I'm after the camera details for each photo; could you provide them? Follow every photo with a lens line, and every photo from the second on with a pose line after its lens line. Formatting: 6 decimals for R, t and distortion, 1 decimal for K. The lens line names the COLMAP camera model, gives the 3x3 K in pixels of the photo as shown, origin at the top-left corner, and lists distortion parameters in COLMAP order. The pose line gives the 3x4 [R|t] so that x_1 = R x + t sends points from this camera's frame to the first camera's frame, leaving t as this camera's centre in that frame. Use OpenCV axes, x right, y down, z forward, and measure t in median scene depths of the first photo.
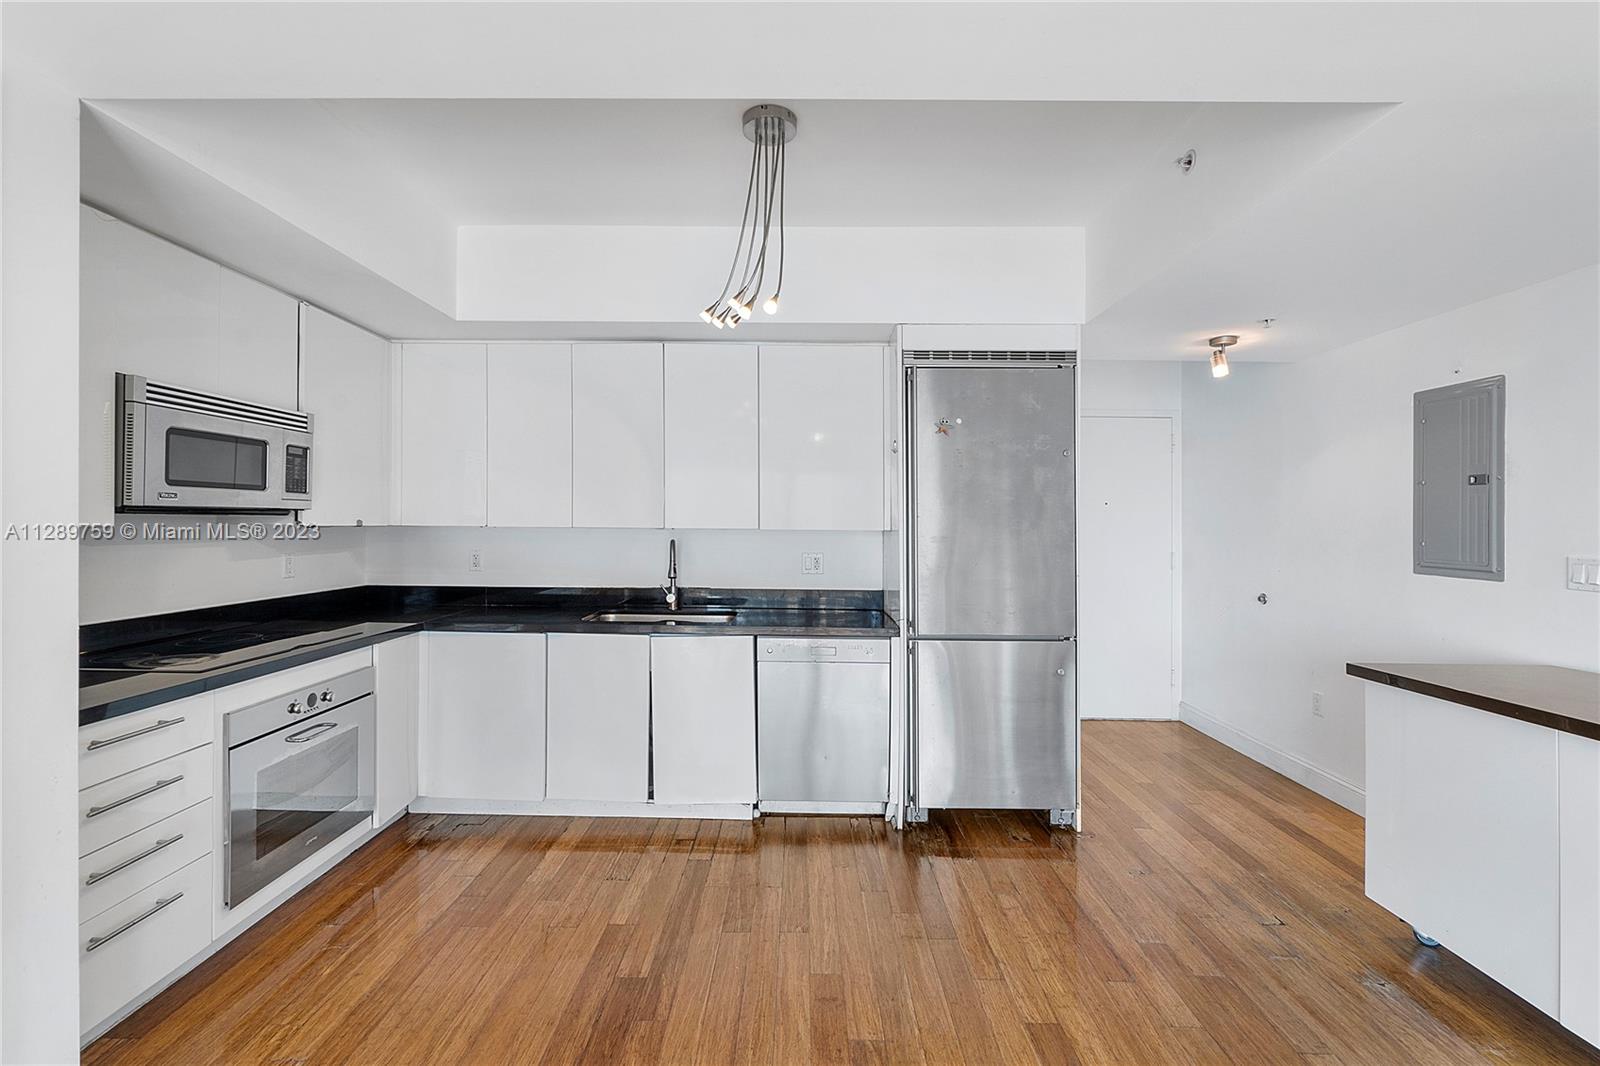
lens RADIAL K [[704.8, 0, 776.1], [0, 704.8, 528.1], [0, 0, 1]] dist [0.000000, 0.000875]
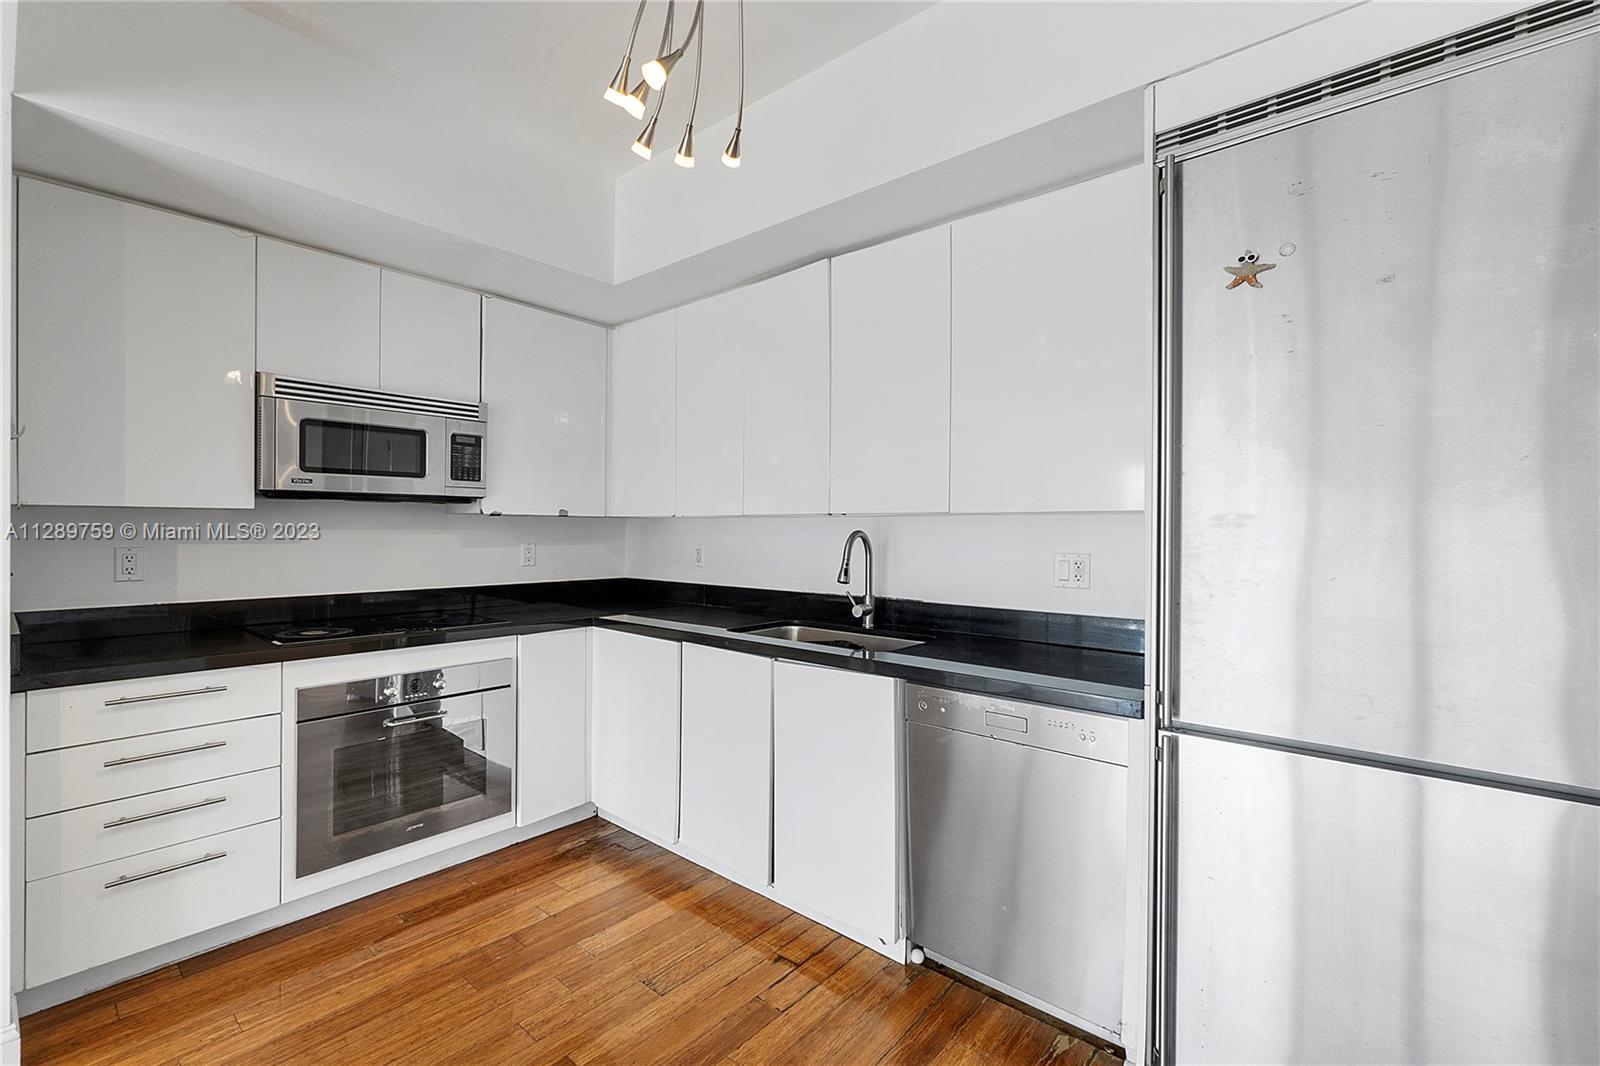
lens RADIAL K [[704.8, 0, 783.4], [0, 704.8, 543.2], [0, 0, 1]] dist [0.000000, 0.000875]
pose [[0.770312, 0.006675, -0.637632, 0.321002], [-0.002931, 0.999972, 0.006927, 0.031513], [0.637660, -0.003467, 0.770310, 0.494726]]
